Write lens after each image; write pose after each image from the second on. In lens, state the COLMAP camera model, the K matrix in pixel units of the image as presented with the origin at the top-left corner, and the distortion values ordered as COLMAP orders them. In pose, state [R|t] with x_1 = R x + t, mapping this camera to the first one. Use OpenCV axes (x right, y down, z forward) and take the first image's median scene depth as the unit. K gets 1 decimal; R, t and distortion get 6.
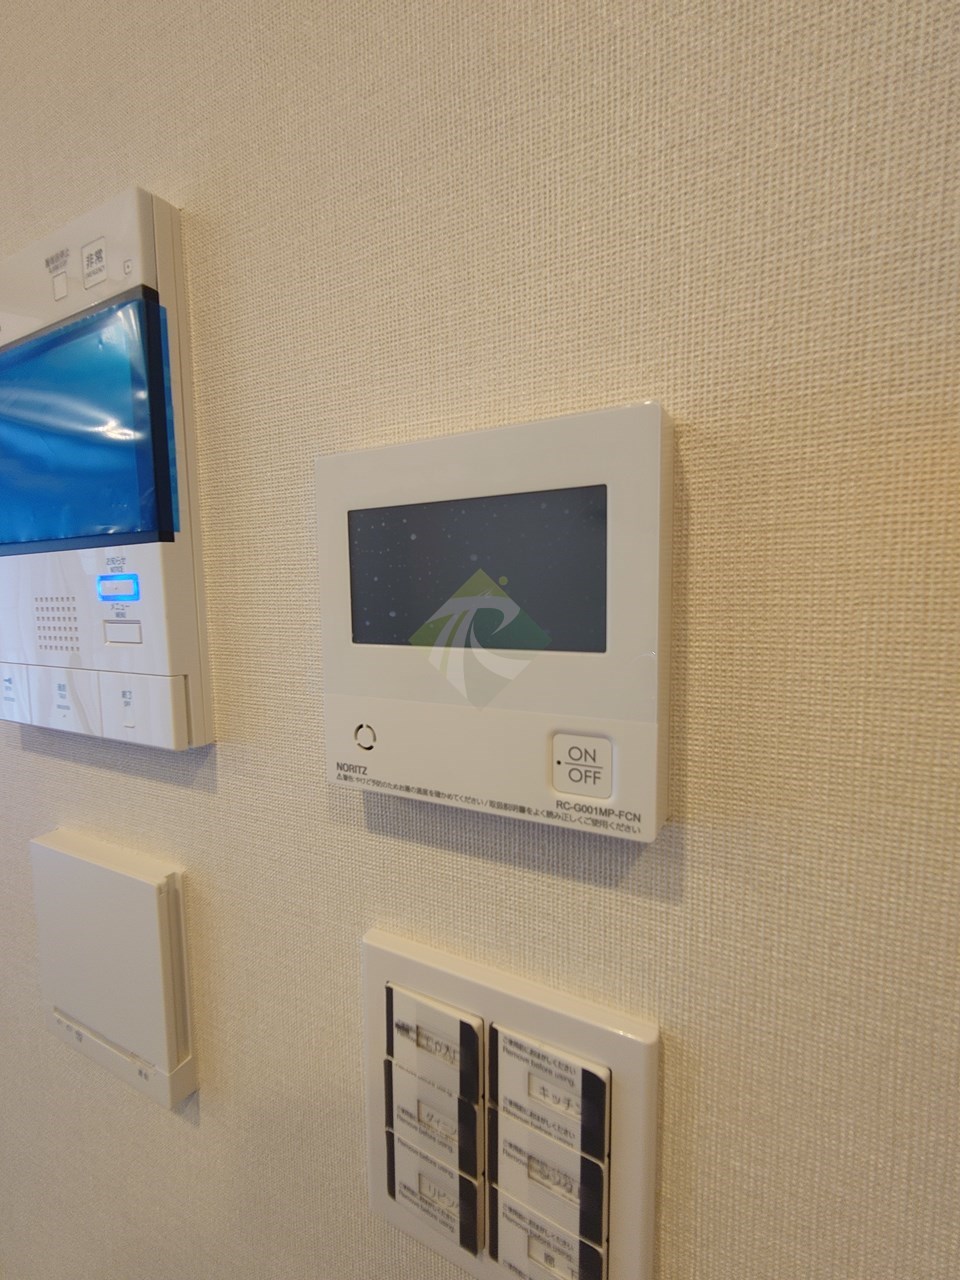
lens RADIAL K [[540.8, 0, 478.9], [0, 540.8, 643.2], [0, 0, 1]] dist [0.000189, -0.000200]
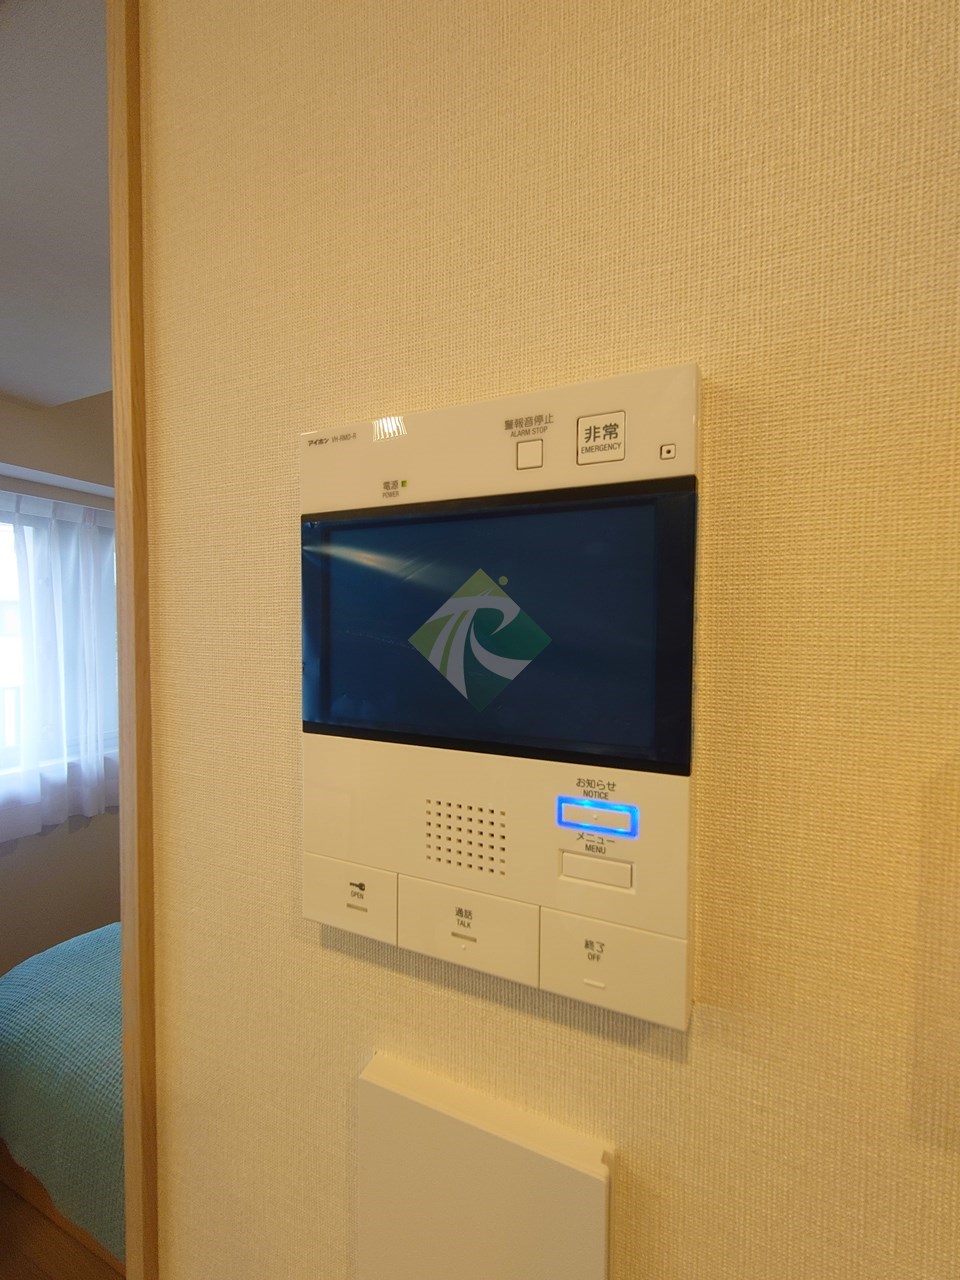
lens RADIAL K [[540.8, 0, 480.8], [0, 540.8, 638.5], [0, 0, 1]] dist [0.000189, -0.000200]
pose [[0.999115, 0.017985, 0.038032, -0.869665], [-0.015707, 0.998114, -0.059352, -0.317119], [-0.039028, 0.058702, 0.997512, 0.172870]]
